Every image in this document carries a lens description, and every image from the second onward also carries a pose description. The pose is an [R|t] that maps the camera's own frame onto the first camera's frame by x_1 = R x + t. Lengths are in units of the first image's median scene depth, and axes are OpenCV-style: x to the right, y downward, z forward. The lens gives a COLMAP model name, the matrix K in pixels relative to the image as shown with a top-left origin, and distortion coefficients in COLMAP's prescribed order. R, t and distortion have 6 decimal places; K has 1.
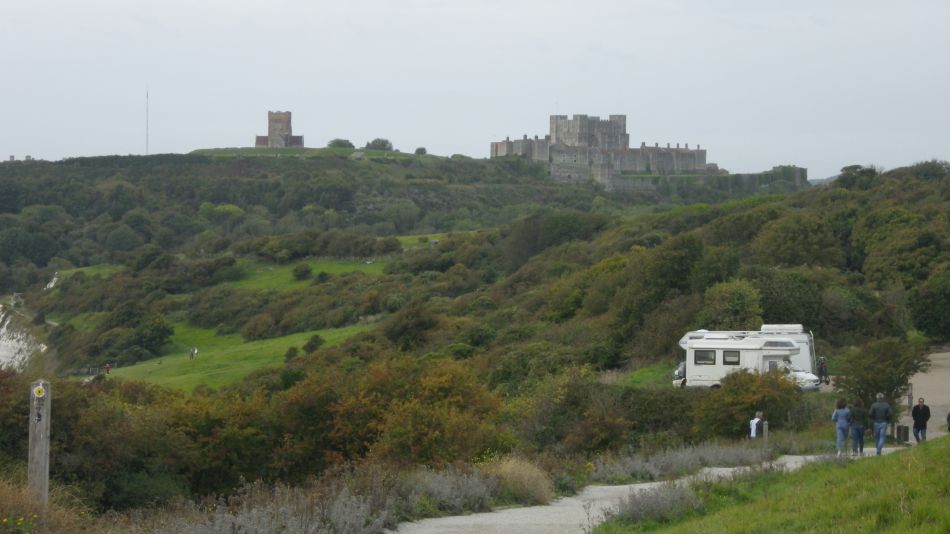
lens RADIAL K [[2592.0, 0, 470.9], [0, 2592.0, 258.6], [0, 0, 1]] dist [-0.052074, 0.000000]
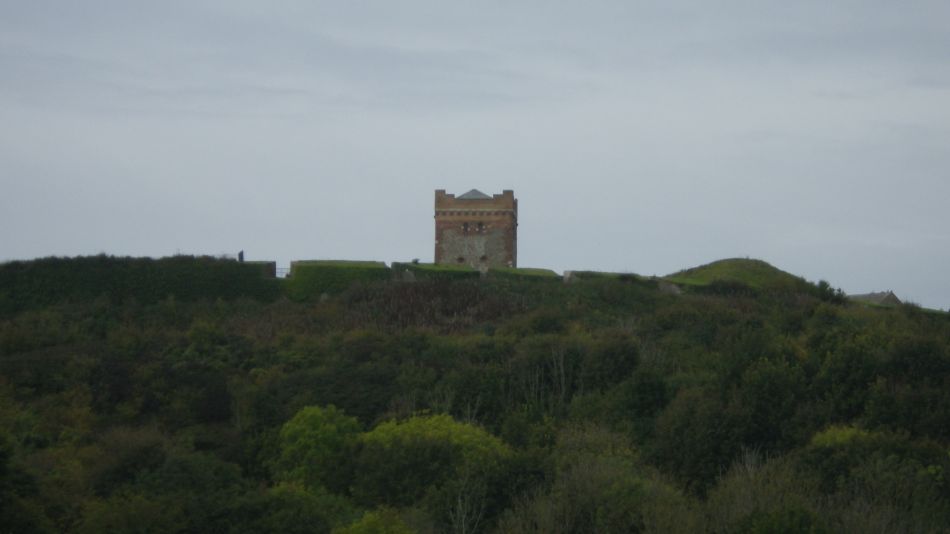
lens RADIAL K [[4538.1, 0, 475.1], [0, 4538.1, 267.1], [0, 0, 1]] dist [0.032440, 0.000000]
pose [[0.999990, 0.004276, -0.001579, -0.086059], [-0.004437, 0.992484, -0.122292, 0.009020], [0.001044, 0.122297, 0.992493, 0.634270]]
